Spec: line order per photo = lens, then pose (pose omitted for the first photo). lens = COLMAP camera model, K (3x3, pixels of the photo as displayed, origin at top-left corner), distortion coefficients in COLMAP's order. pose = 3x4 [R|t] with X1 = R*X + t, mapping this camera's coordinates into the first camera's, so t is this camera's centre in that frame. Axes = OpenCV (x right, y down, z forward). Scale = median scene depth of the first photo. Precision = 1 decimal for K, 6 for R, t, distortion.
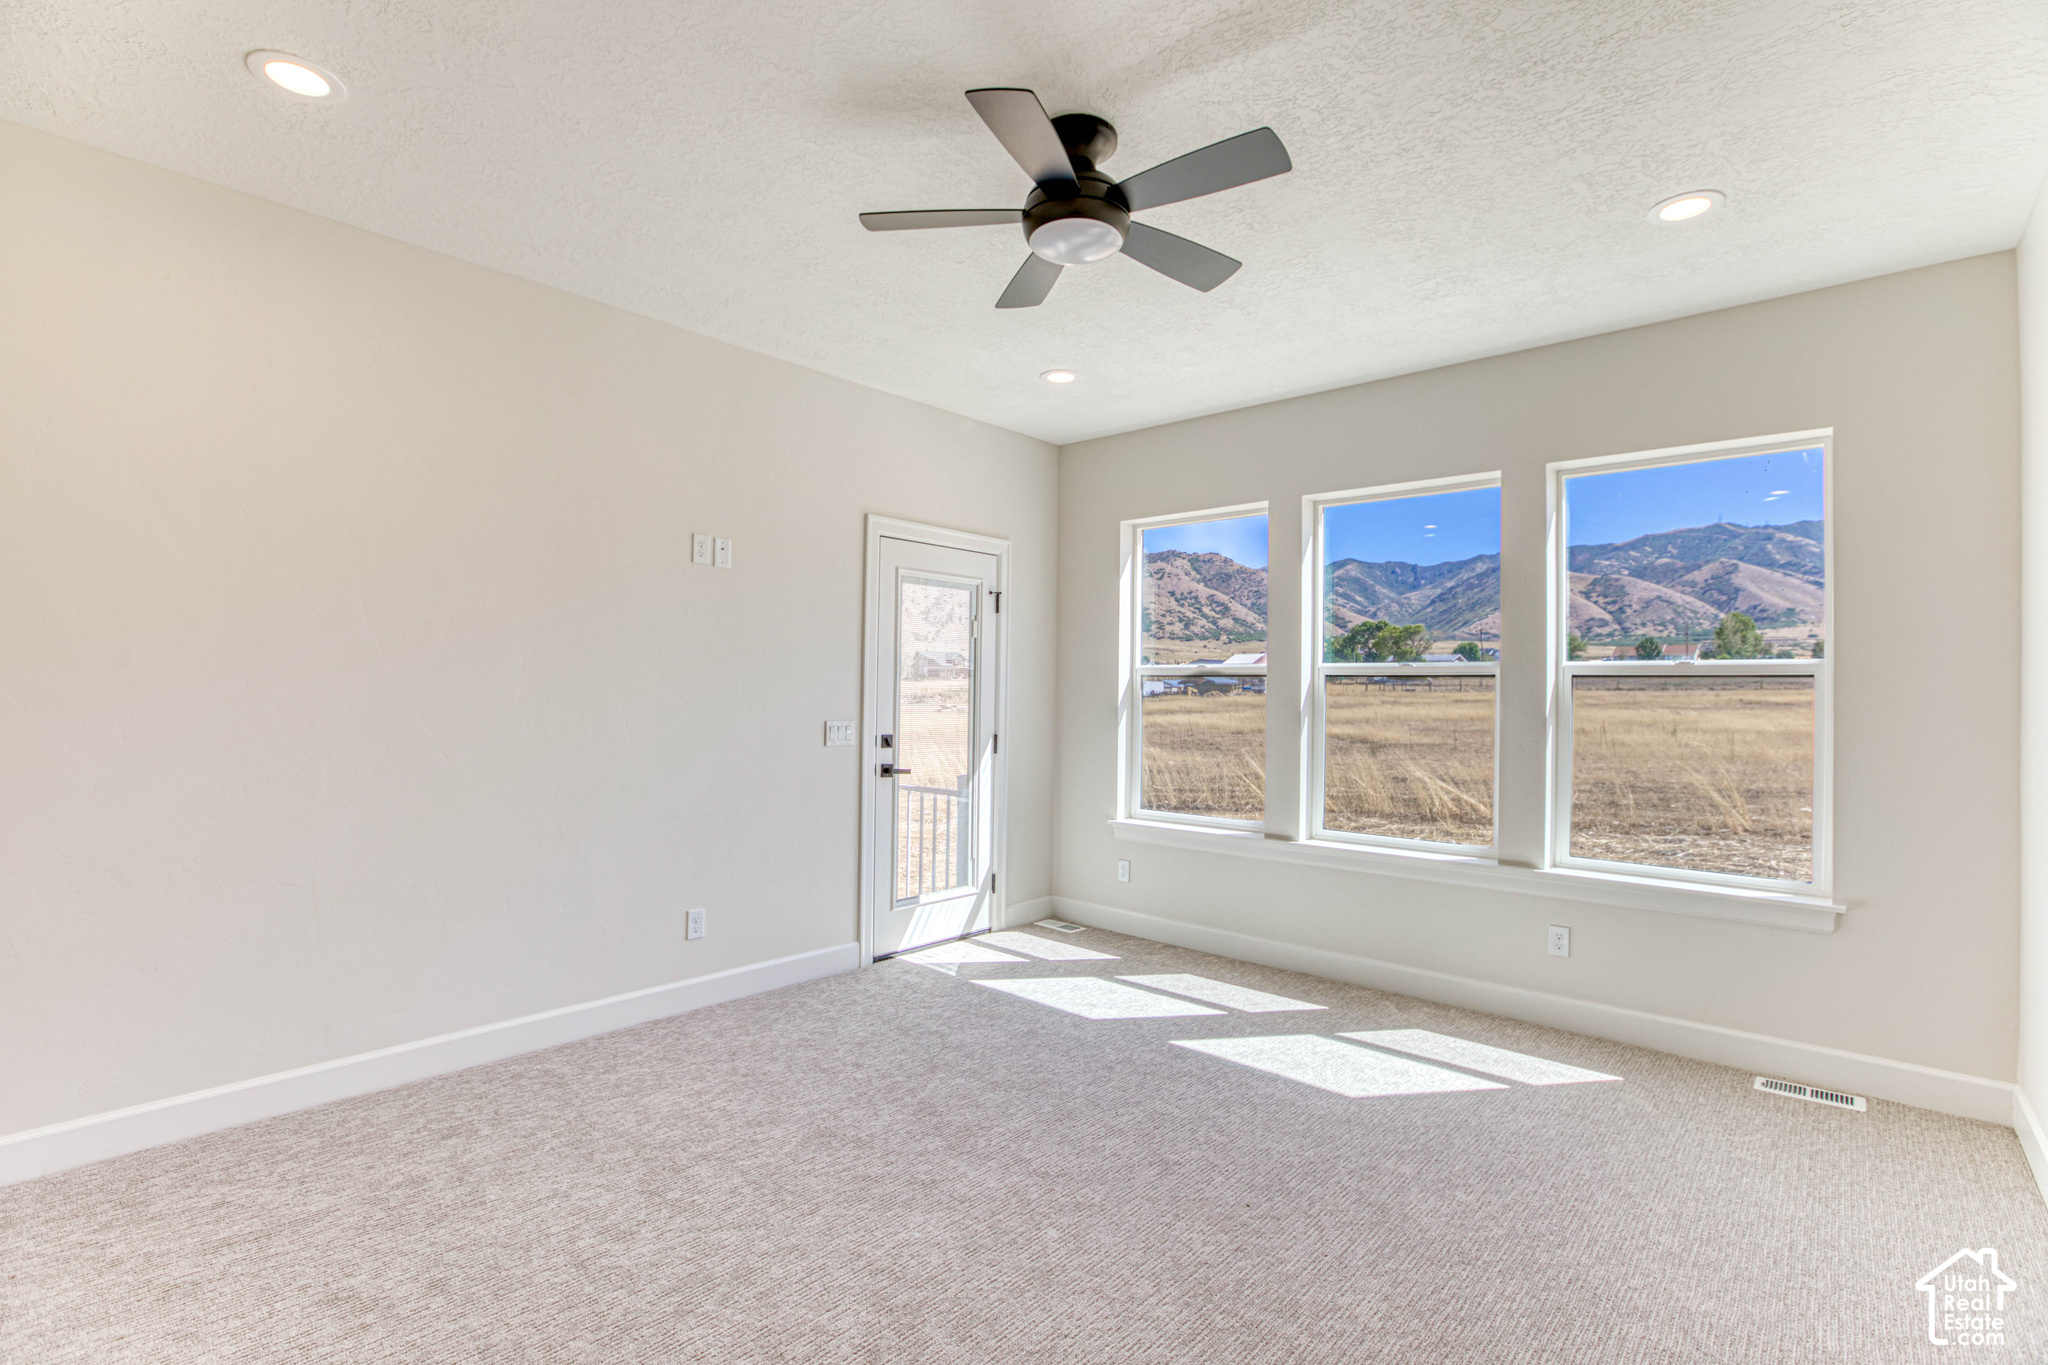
lens RADIAL K [[947.1, 0, 1024.6], [0, 947.1, 681.2], [0, 0, 1]] dist [-0.017423, 0.002711]
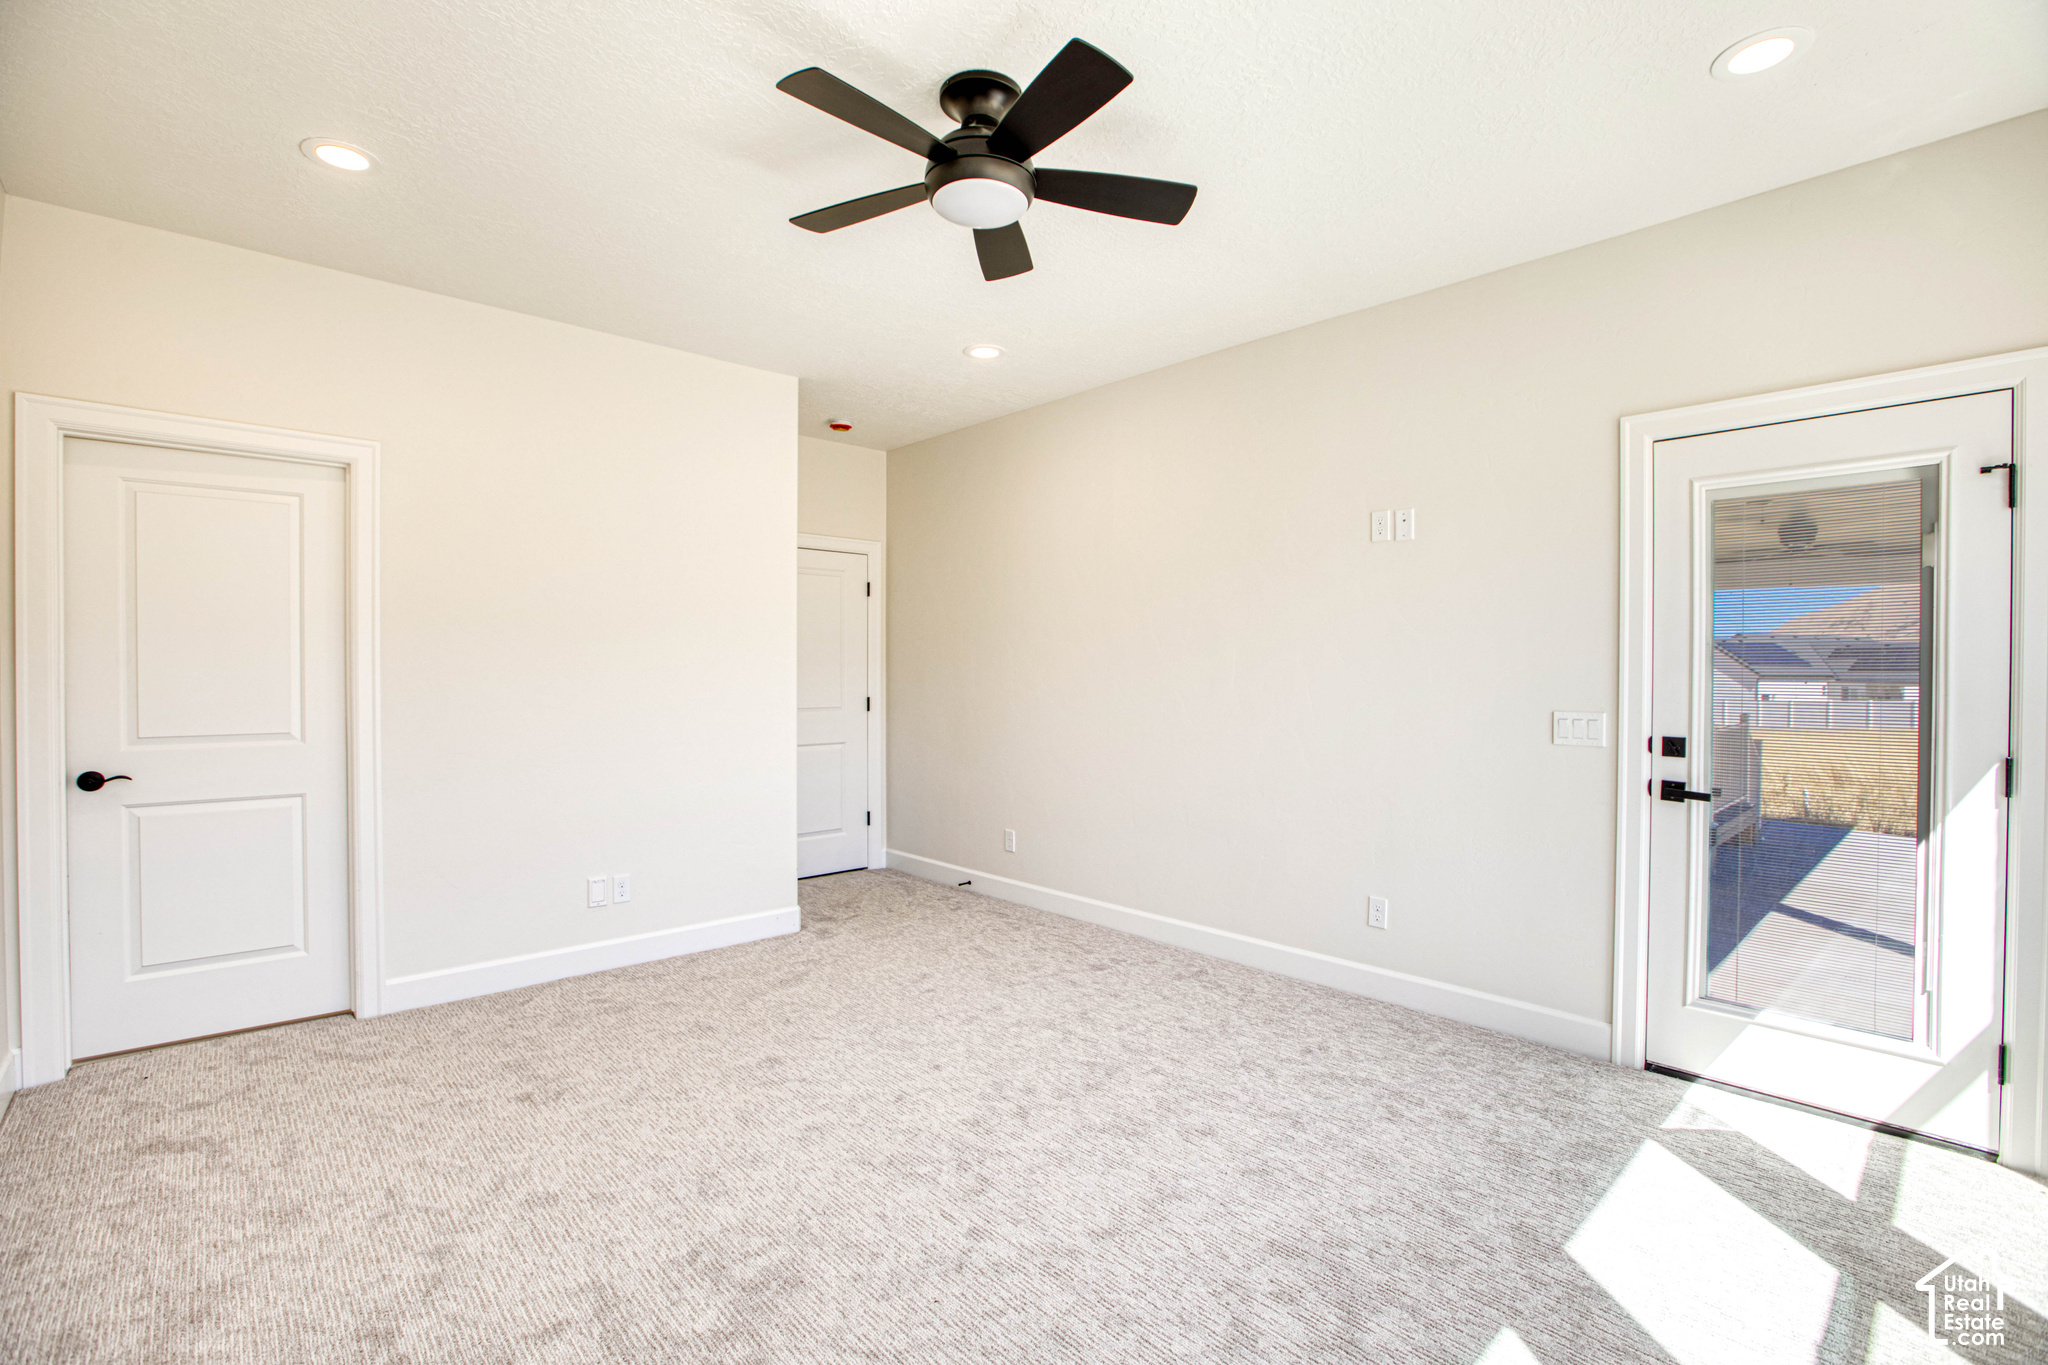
lens RADIAL K [[947.1, 0, 1028.5], [0, 947.1, 674.0], [0, 0, 1]] dist [-0.017423, 0.002711]
pose [[-0.093261, -0.010229, -0.995589, 0.129877], [0.008902, 0.999899, -0.011107, 0.003724], [0.995602, -0.009898, -0.093161, 0.144710]]
